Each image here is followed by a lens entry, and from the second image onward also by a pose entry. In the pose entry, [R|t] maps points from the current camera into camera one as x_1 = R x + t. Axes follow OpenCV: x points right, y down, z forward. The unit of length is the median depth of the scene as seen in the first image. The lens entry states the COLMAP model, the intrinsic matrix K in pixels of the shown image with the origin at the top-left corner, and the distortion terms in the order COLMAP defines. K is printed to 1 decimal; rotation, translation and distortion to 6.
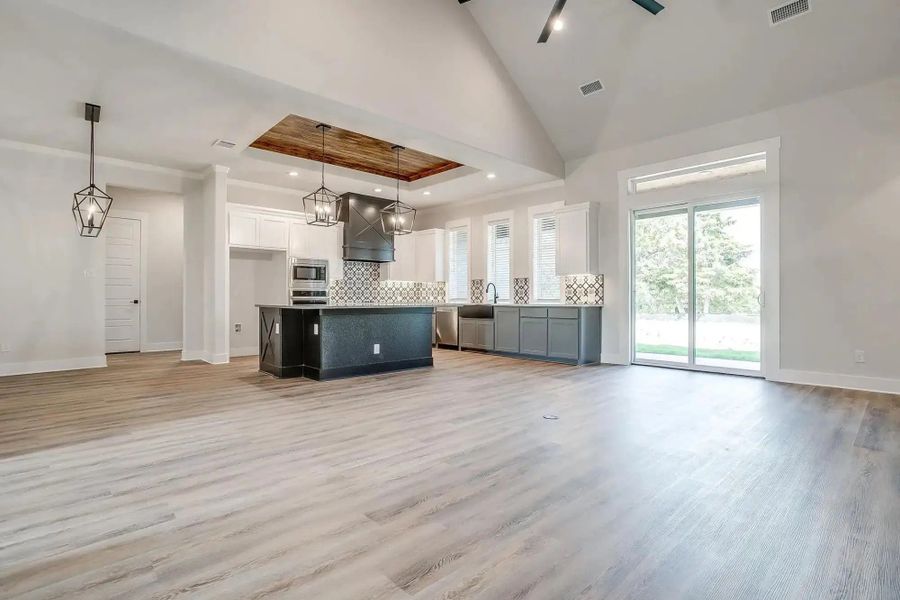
lens RADIAL K [[438.9, 0, 449.4], [0, 438.9, 297.7], [0, 0, 1]] dist [-0.058515, 0.026740]
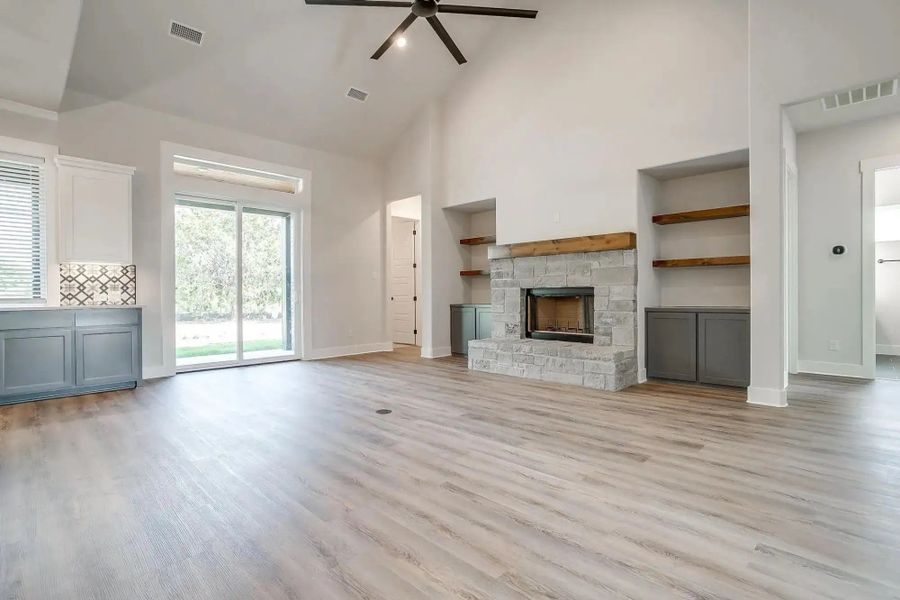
lens RADIAL K [[438.9, 0, 449.4], [0, 438.9, 297.7], [0, 0, 1]] dist [-0.058515, 0.026740]
pose [[-0.043553, -0.005499, 0.999036, -0.875355], [0.003228, 0.999979, 0.005645, 0.002754], [-0.999046, 0.003471, -0.043534, 0.985463]]
